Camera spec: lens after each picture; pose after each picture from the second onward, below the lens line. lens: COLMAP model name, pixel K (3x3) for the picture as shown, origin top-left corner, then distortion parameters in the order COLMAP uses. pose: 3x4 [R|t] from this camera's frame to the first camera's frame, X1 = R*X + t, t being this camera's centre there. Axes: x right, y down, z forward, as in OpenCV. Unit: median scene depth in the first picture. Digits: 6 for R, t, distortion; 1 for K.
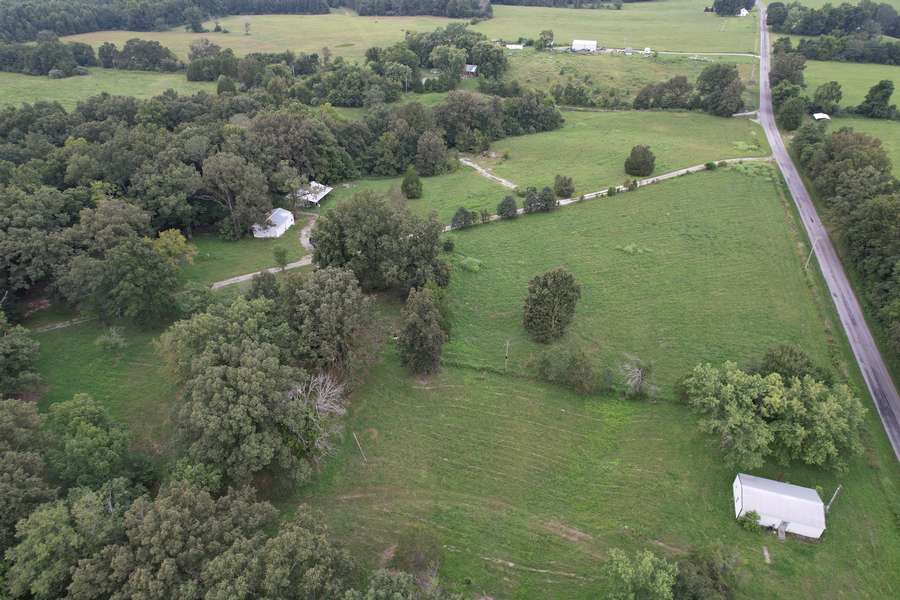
lens RADIAL K [[574.5, 0, 450.0], [0, 574.5, 300.0], [0, 0, 1]] dist [-0.093174, 0.082358]
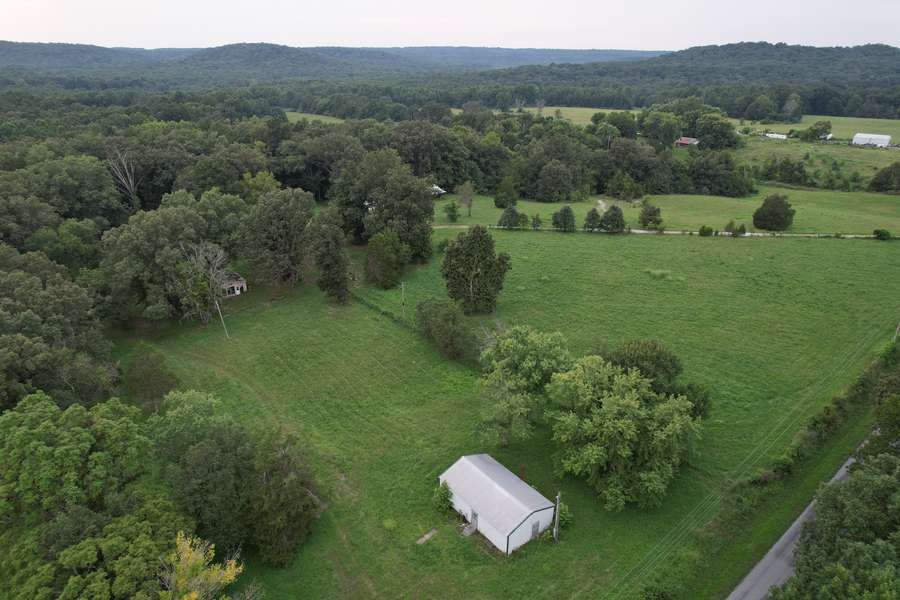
lens RADIAL K [[574.5, 0, 450.0], [0, 574.5, 300.0], [0, 0, 1]] dist [-0.093174, 0.082358]
pose [[0.829799, 0.226105, -0.510206, 0.403890], [-0.317398, 0.943191, -0.098229, 0.101176], [0.459012, 0.243449, 0.854424, 0.135478]]
